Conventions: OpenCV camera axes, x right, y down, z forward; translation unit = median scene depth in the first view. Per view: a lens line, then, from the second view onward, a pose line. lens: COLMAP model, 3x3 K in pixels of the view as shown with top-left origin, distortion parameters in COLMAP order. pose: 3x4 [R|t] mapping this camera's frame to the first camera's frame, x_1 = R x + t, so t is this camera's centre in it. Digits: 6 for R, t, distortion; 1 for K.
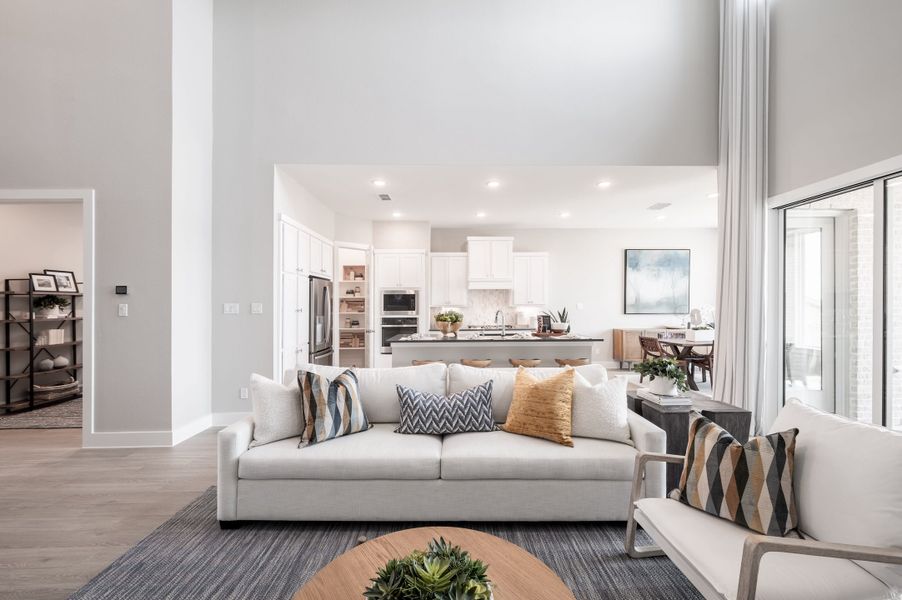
lens RADIAL K [[355.8, 0, 450.6], [0, 355.8, 308.6], [0, 0, 1]] dist [0.000161, 0.000297]
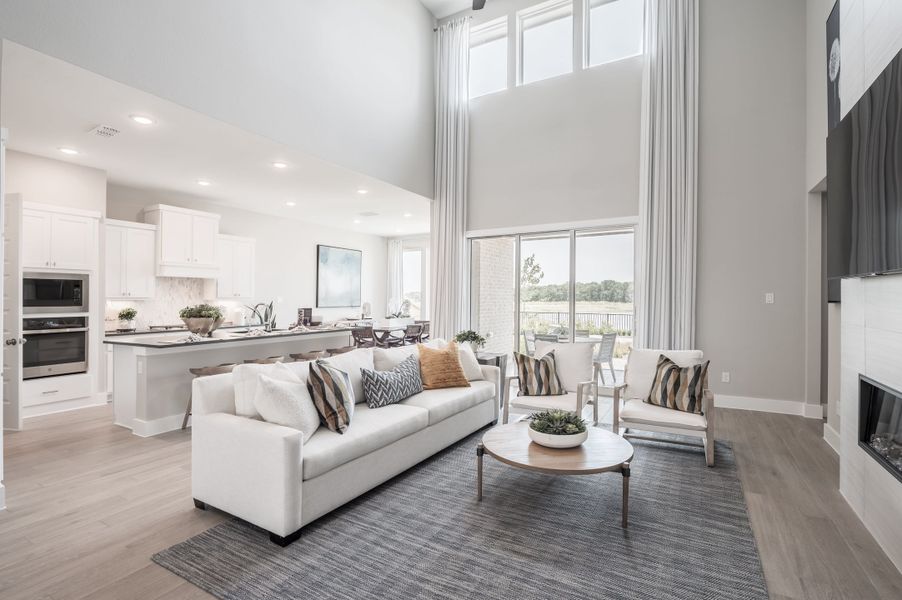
lens RADIAL K [[444.9, 0, 453.1], [0, 444.9, 300.7], [0, 0, 1]] dist [-0.016273, 0.001239]
pose [[0.500494, 0.000383, 0.865740, -0.444998], [0.009162, 0.999942, -0.005739, 0.006867], [-0.865691, 0.010804, 0.500461, 0.027294]]
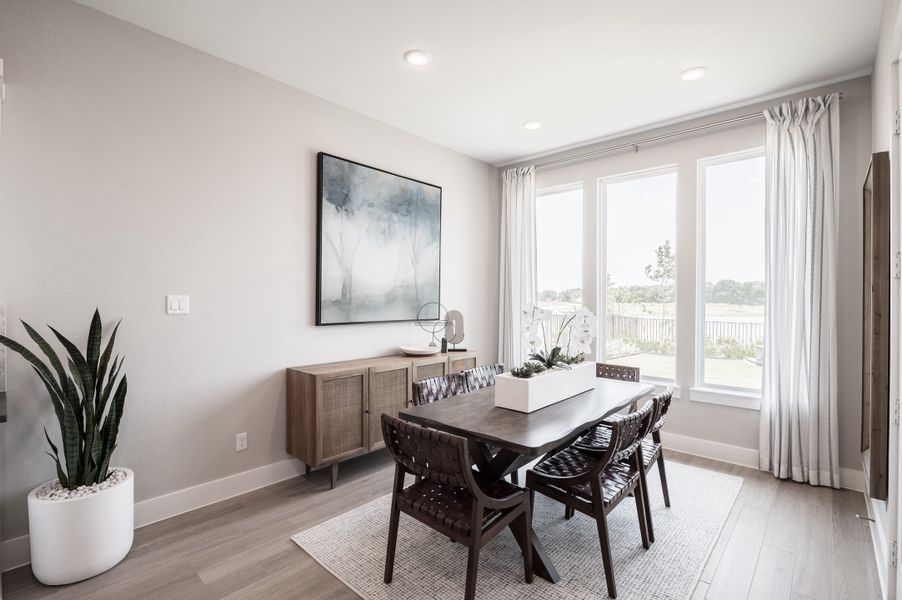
lens RADIAL K [[411.9, 0, 447.5], [0, 411.9, 300.5], [0, 0, 1]] dist [-0.005949, -0.001453]
pose [[0.684401, 0.005386, 0.729086, 0.286928], [0.001595, 0.999959, -0.008885, -0.007502], [-0.729104, 0.007244, 0.684364, 0.647263]]
